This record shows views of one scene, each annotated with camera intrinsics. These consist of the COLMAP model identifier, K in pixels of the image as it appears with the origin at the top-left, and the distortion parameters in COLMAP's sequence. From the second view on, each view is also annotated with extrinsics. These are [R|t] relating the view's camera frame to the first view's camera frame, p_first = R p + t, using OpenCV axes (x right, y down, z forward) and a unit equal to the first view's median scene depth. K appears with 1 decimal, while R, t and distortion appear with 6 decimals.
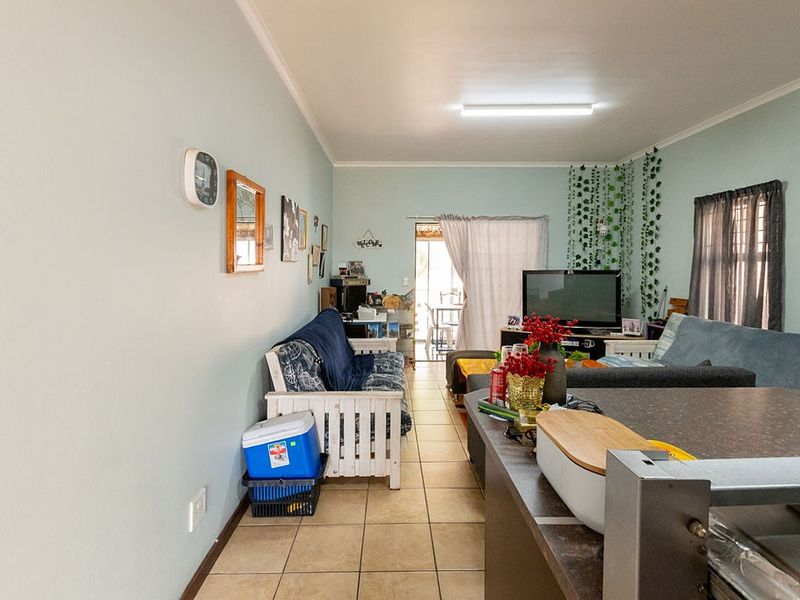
lens RADIAL K [[405.6, 0, 404.9], [0, 405.6, 276.8], [0, 0, 1]] dist [0.001308, -0.000414]
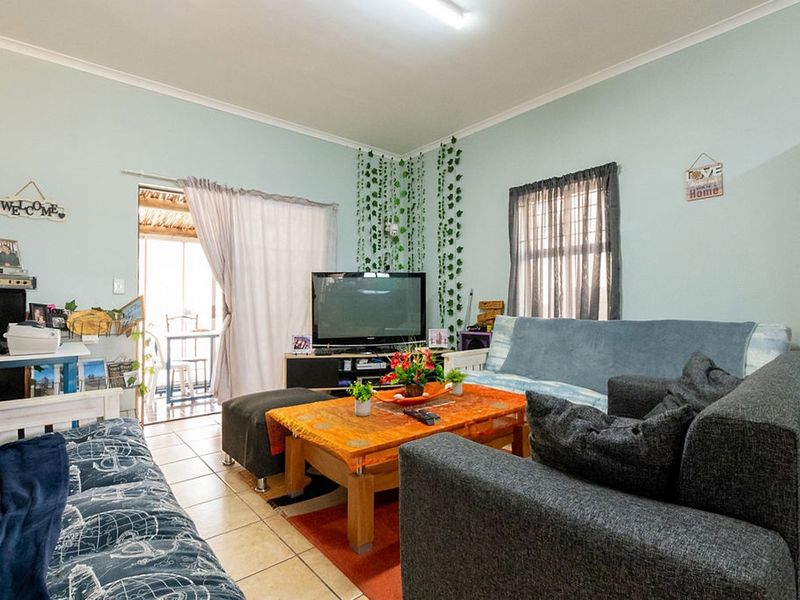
lens RADIAL K [[397.1, 0, 374.5], [0, 397.1, 298.9], [0, 0, 1]] dist [-0.001910, 0.000116]
pose [[0.793904, 0.001107, 0.608042, -0.053399], [0.023861, 0.999171, -0.032973, 0.058837], [-0.607575, 0.040686, 0.793220, 0.376511]]
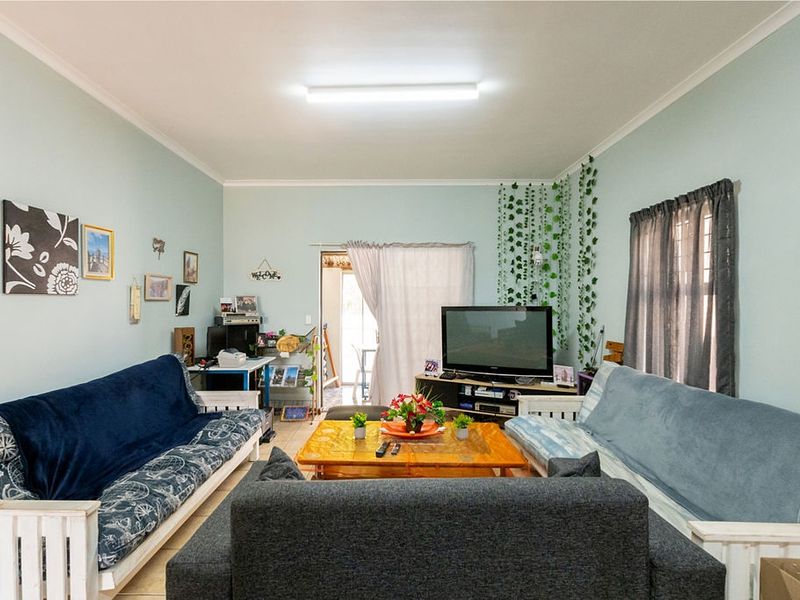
lens RADIAL K [[389.0, 0, 398.8], [0, 389.0, 307.1], [0, 0, 1]] dist [0.004983, 0.000134]
pose [[0.999830, 0.000118, -0.018452, 0.219314], [-0.000352, 0.999920, -0.012640, -0.004185], [0.018449, 0.012645, 0.999750, 0.190094]]
